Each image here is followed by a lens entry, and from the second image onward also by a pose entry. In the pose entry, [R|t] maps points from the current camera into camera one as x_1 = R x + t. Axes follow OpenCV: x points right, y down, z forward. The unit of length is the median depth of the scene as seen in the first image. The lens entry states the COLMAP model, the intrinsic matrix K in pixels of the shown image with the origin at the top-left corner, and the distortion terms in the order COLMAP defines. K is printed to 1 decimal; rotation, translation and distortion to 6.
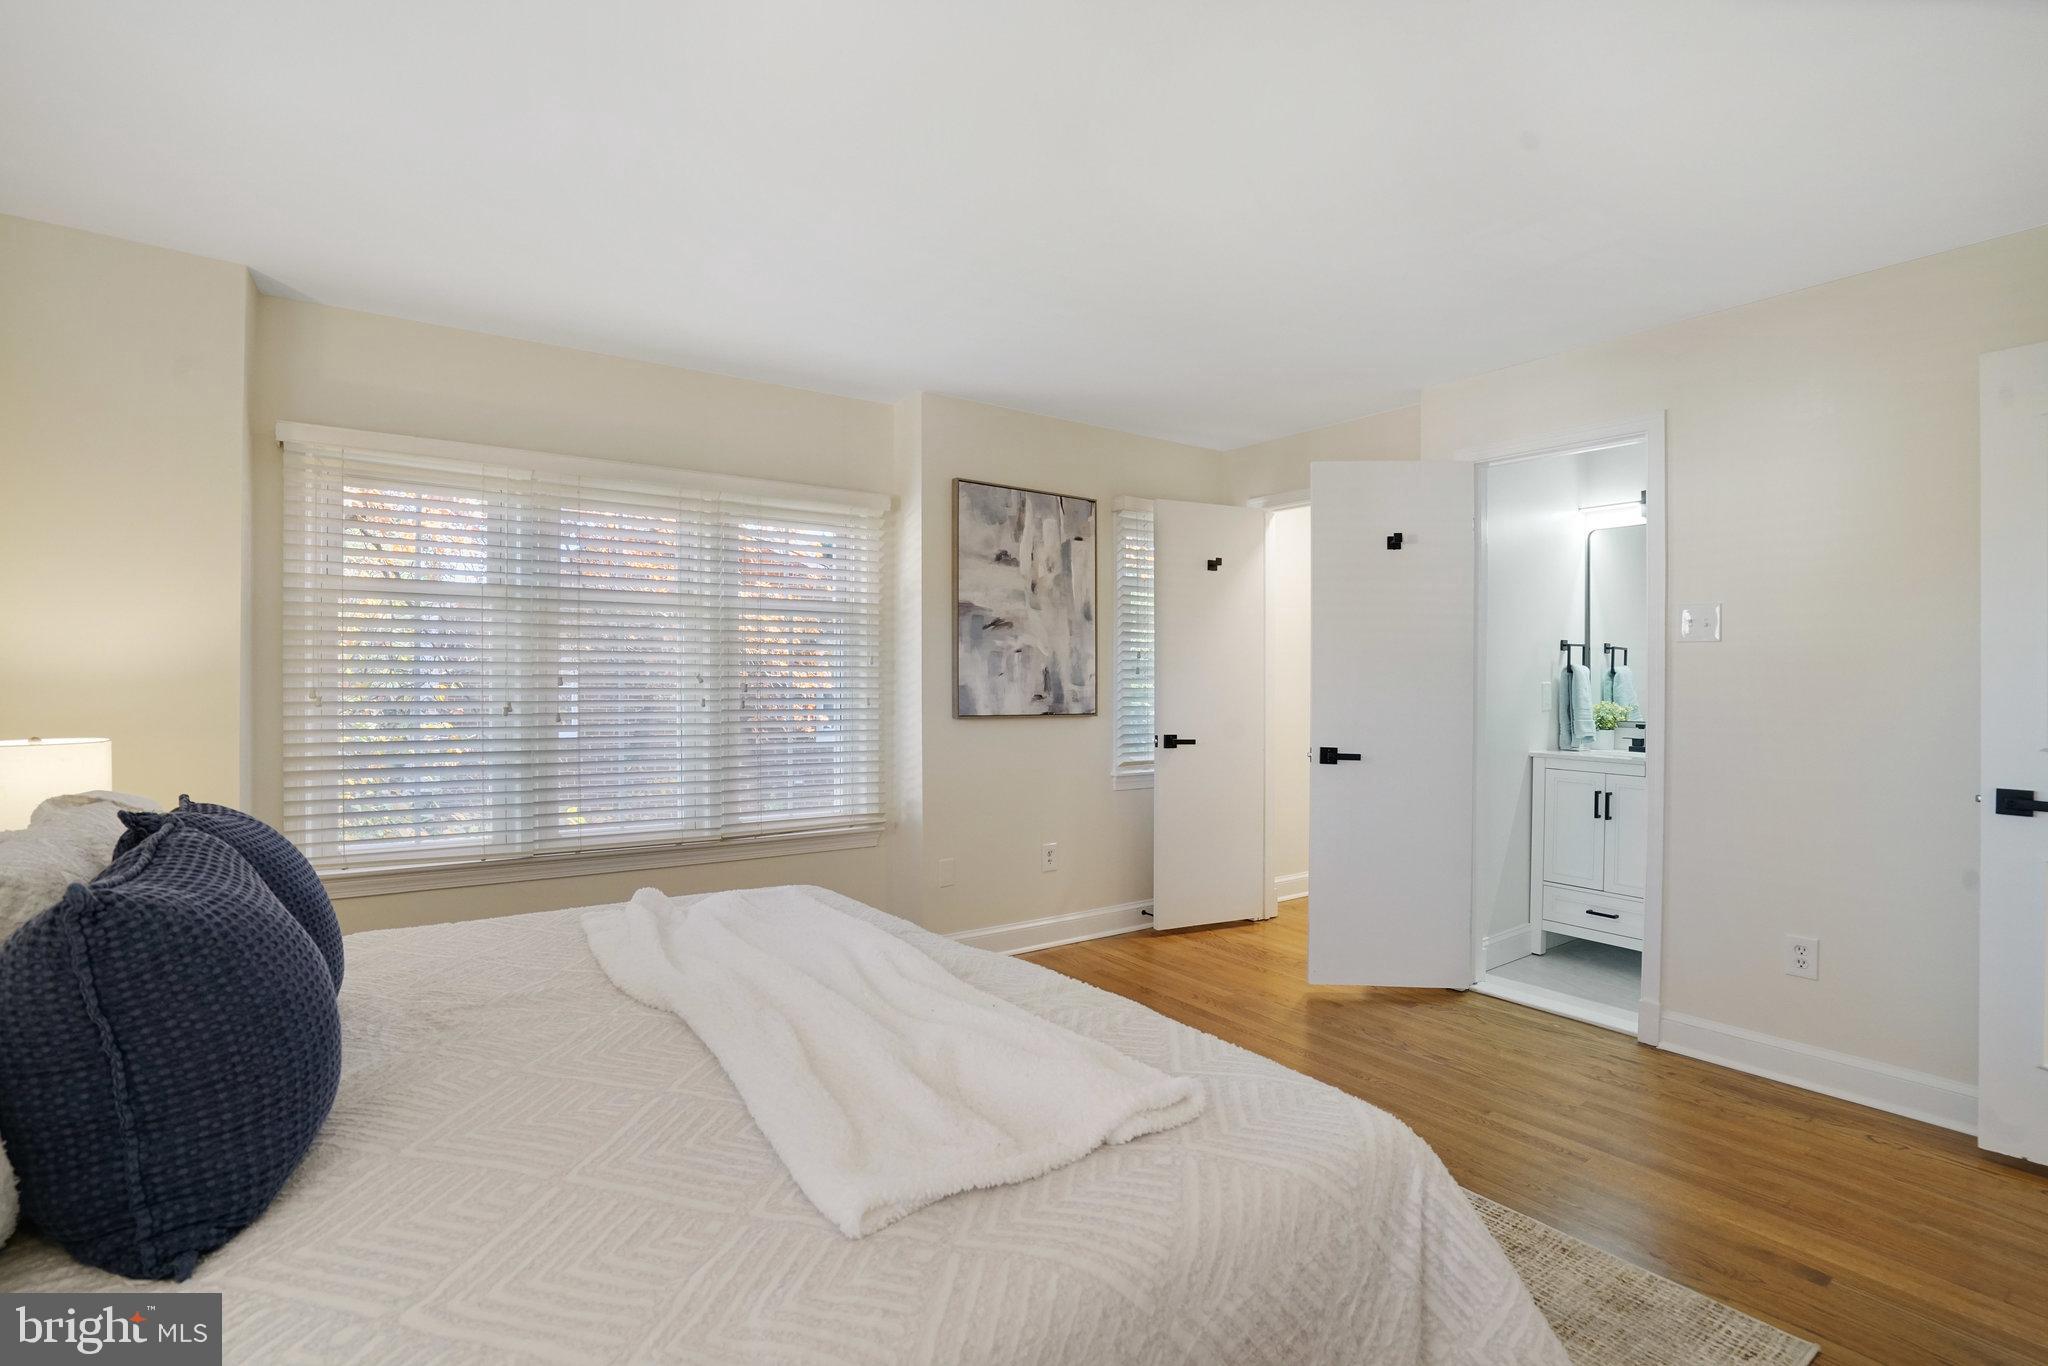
lens RADIAL K [[934.4, 0, 1022.0], [0, 934.4, 681.7], [0, 0, 1]] dist [-0.003859, 0.000938]
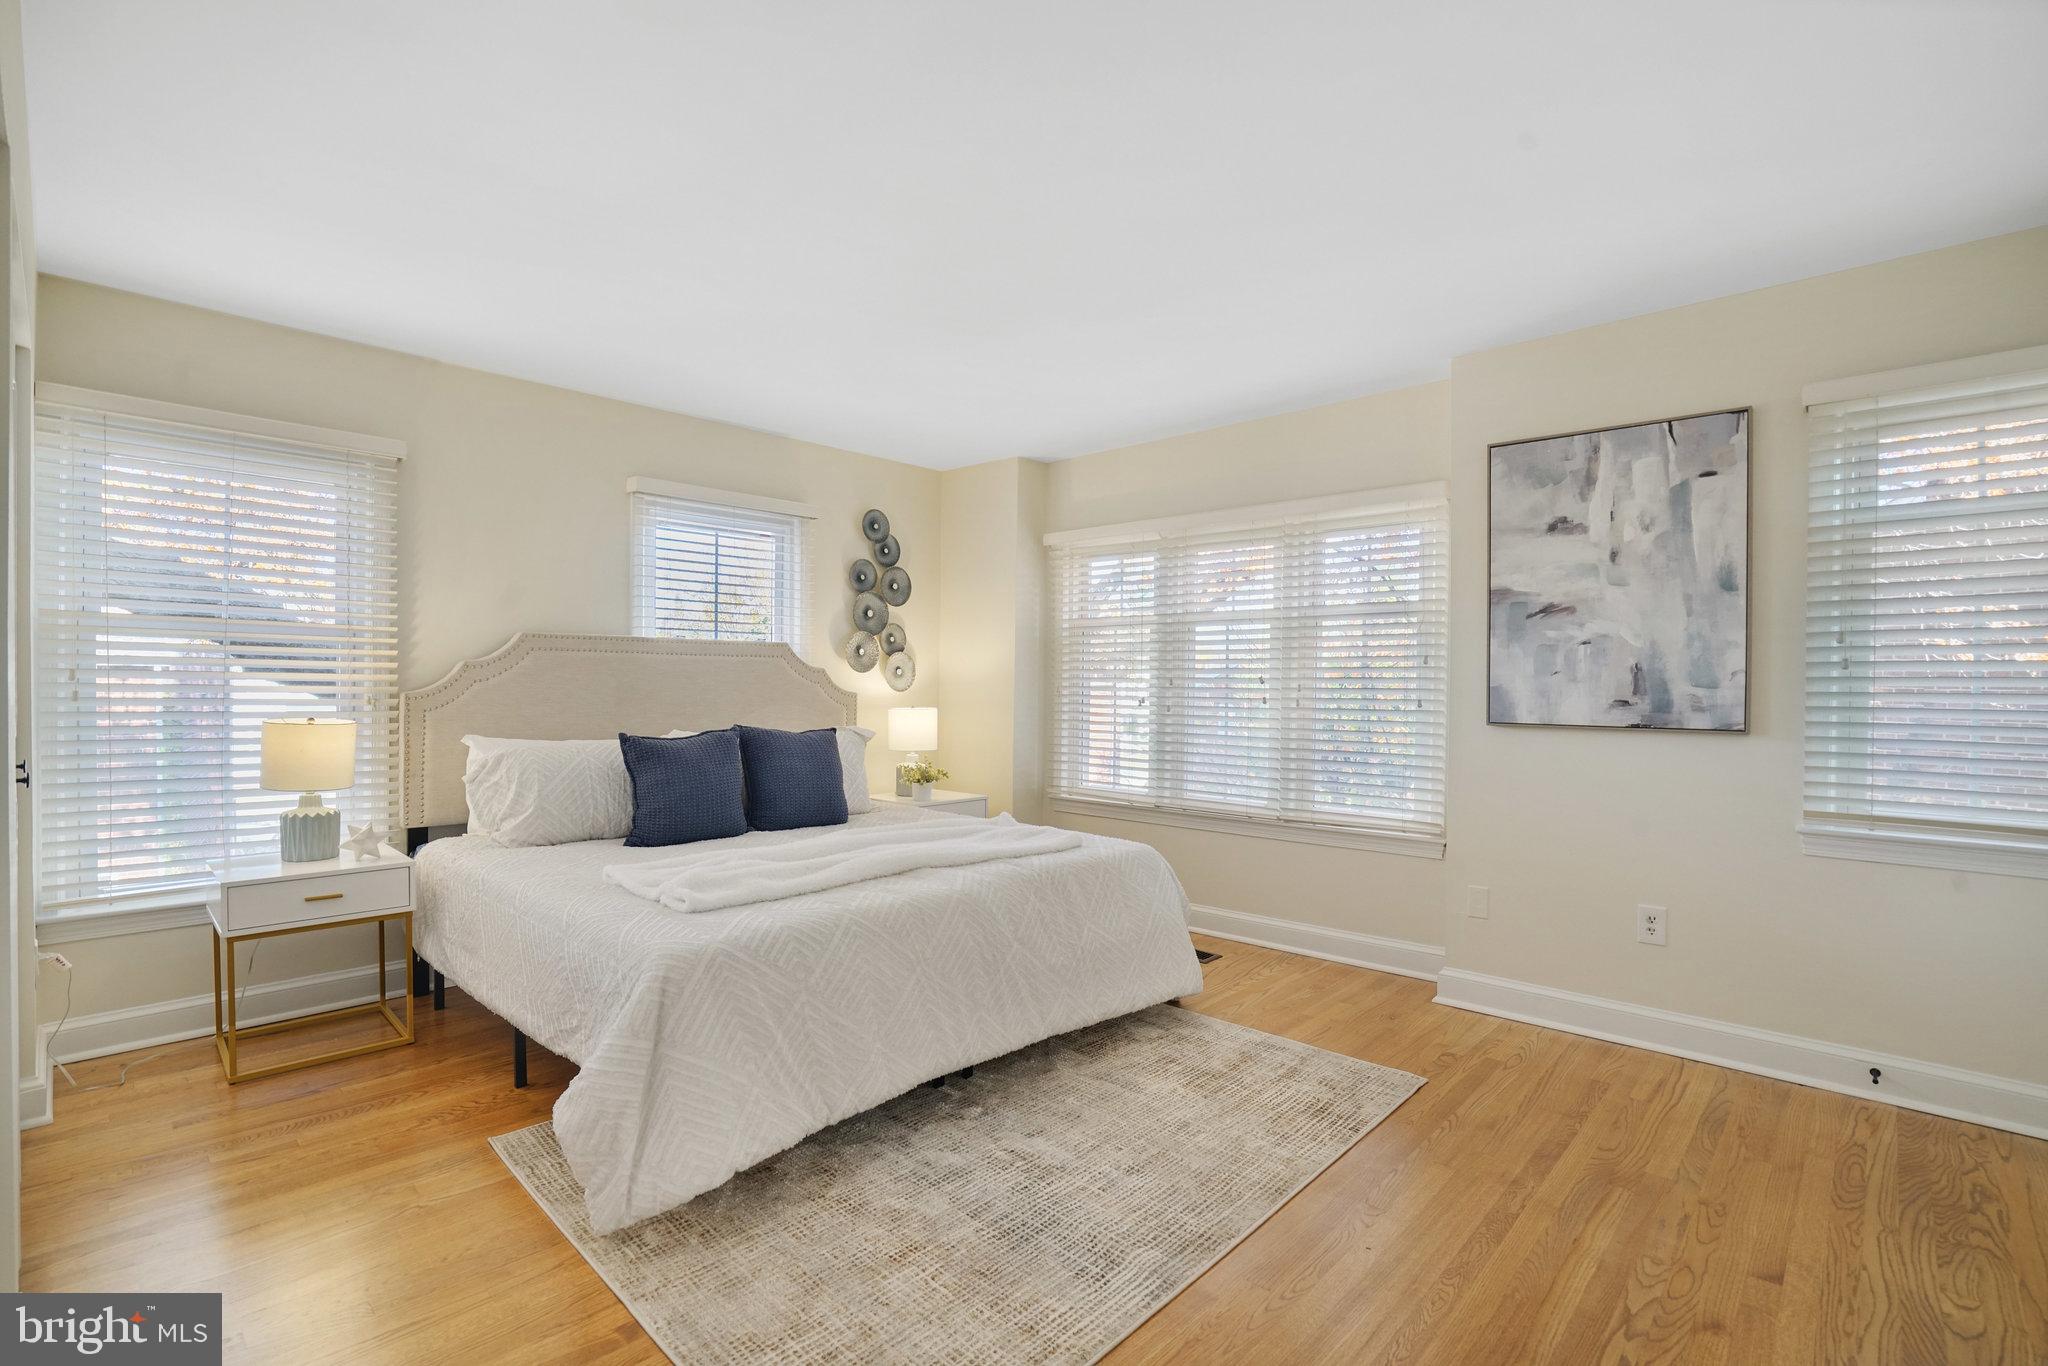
lens RADIAL K [[934.4, 0, 1030.9], [0, 934.4, 680.0], [0, 0, 1]] dist [-0.003859, 0.000938]
pose [[0.251503, -0.003808, -0.967849, 0.622186], [0.000385, 0.999993, -0.003835, 0.000808], [0.967856, 0.000592, 0.251503, 0.360484]]
